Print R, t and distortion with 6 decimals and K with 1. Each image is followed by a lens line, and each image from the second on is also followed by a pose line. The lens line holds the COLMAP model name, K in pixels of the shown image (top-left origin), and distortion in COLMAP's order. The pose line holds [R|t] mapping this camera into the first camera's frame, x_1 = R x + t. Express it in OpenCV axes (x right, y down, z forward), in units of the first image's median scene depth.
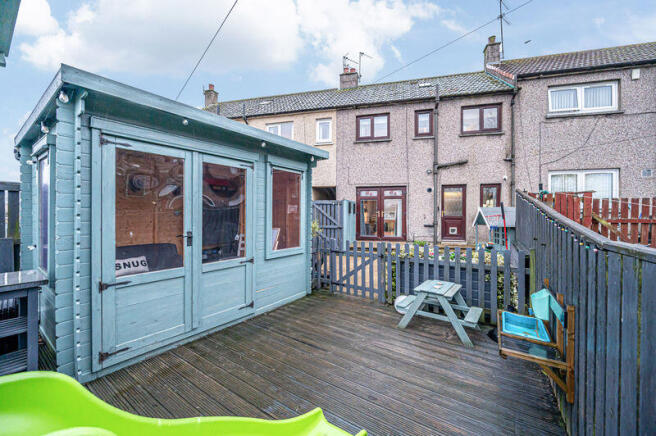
lens RADIAL K [[259.5, 0, 328.5], [0, 259.5, 213.9], [0, 0, 1]] dist [-0.000811, -0.000060]
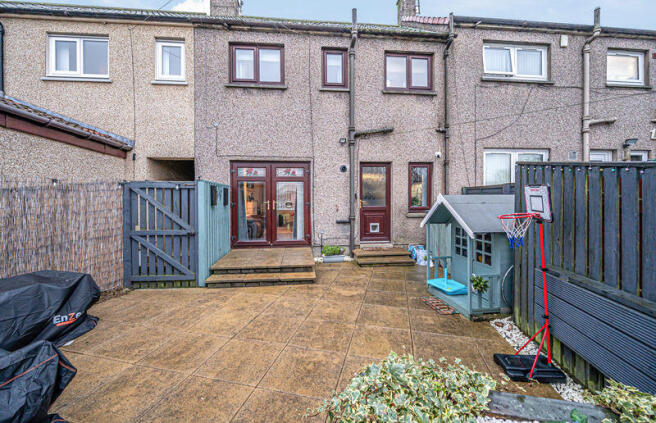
lens RADIAL K [[270.6, 0, 326.7], [0, 270.6, 200.6], [0, 0, 1]] dist [0.000613, 0.000070]
pose [[0.926540, -0.008613, 0.376098, 0.086379], [0.008231, 0.999963, 0.002622, -0.011816], [-0.376107, 0.000666, 0.926576, 0.372420]]
